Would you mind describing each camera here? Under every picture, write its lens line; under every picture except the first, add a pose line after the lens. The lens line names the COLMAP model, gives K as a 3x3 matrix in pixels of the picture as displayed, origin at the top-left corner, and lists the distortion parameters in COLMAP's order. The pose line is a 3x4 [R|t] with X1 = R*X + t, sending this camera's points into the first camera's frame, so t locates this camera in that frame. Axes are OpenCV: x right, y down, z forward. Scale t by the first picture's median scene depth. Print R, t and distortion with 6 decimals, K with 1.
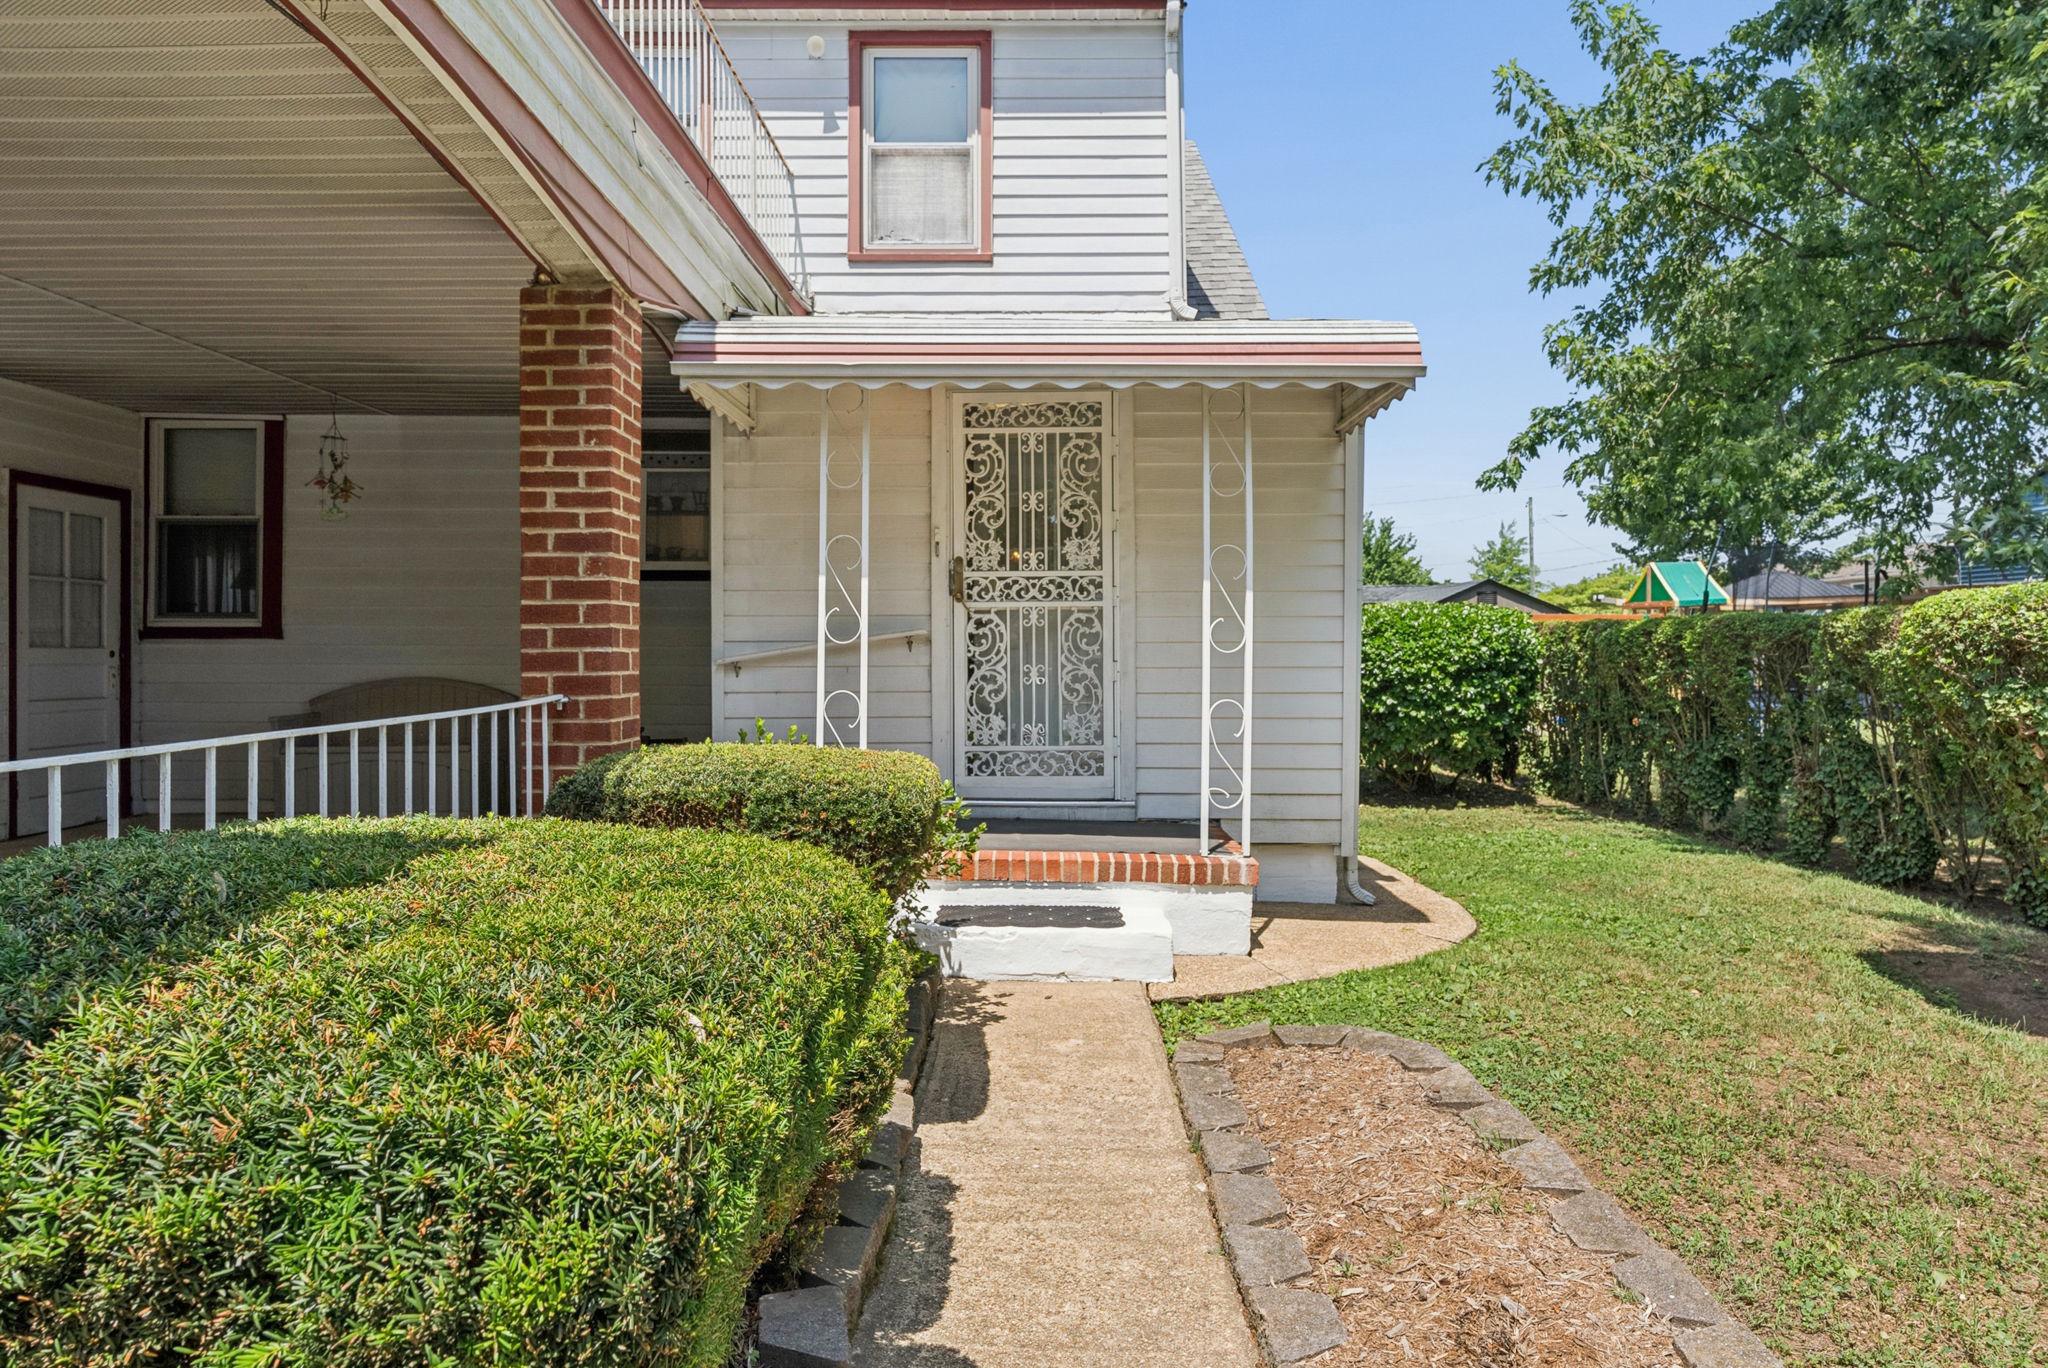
lens RADIAL K [[1224.8, 0, 1026.9], [0, 1224.8, 649.4], [0, 0, 1]] dist [0.002003, 0.000835]
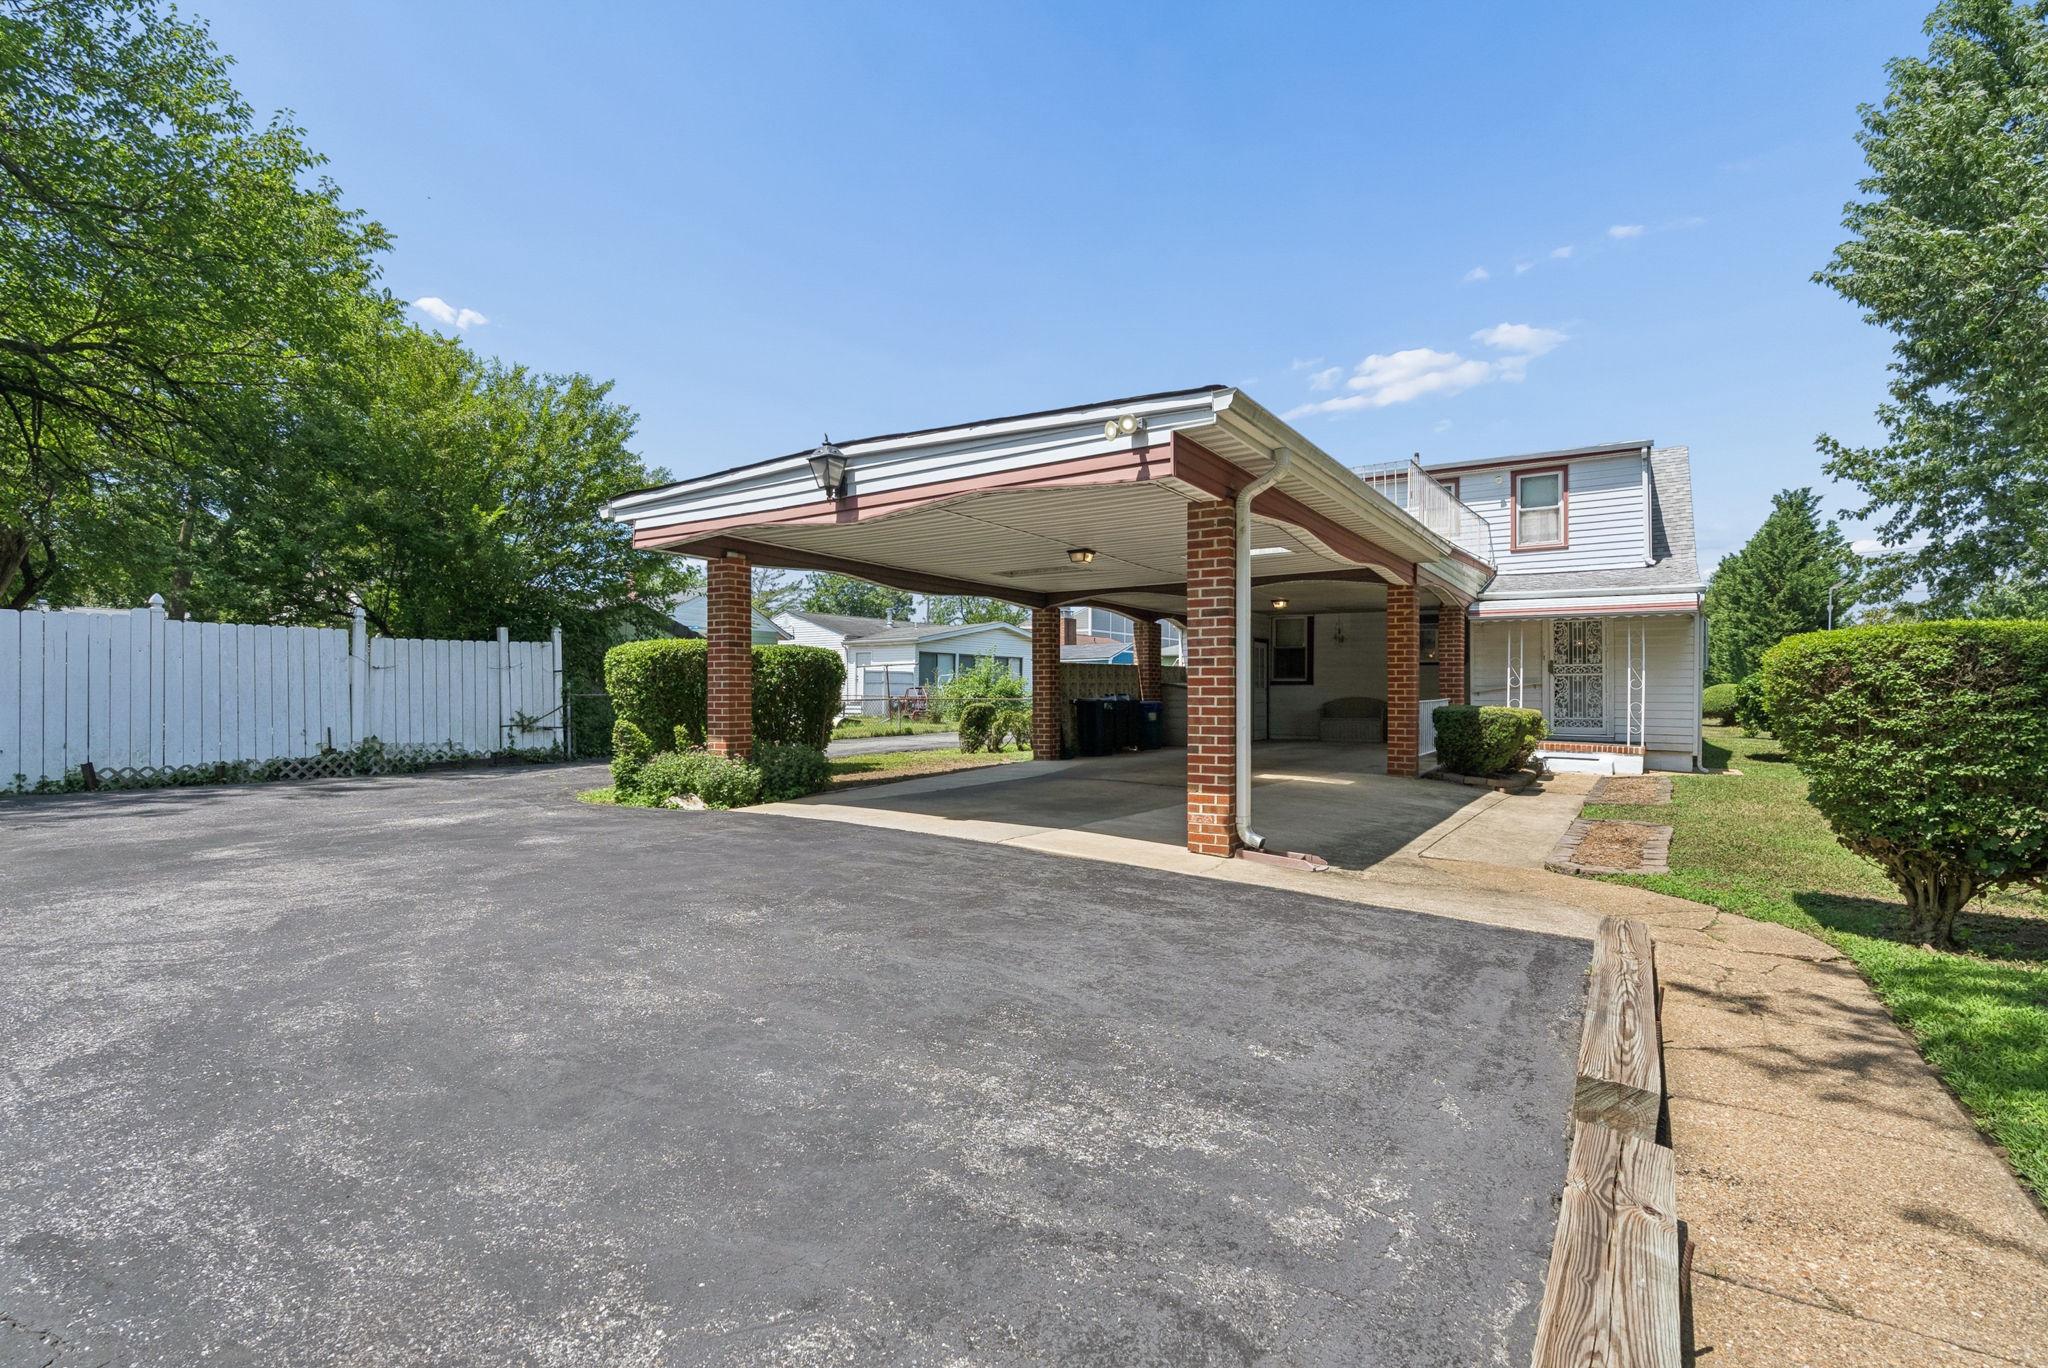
lens RADIAL K [[948.3, 0, 1024.0], [0, 948.3, 684.0], [0, 0, 1]] dist [-0.013780, -0.000021]
pose [[0.830047, -0.001213, -0.557691, 0.140256], [-0.002169, 0.999983, -0.005402, 0.004175], [0.557689, 0.005694, 0.830031, -1.462556]]
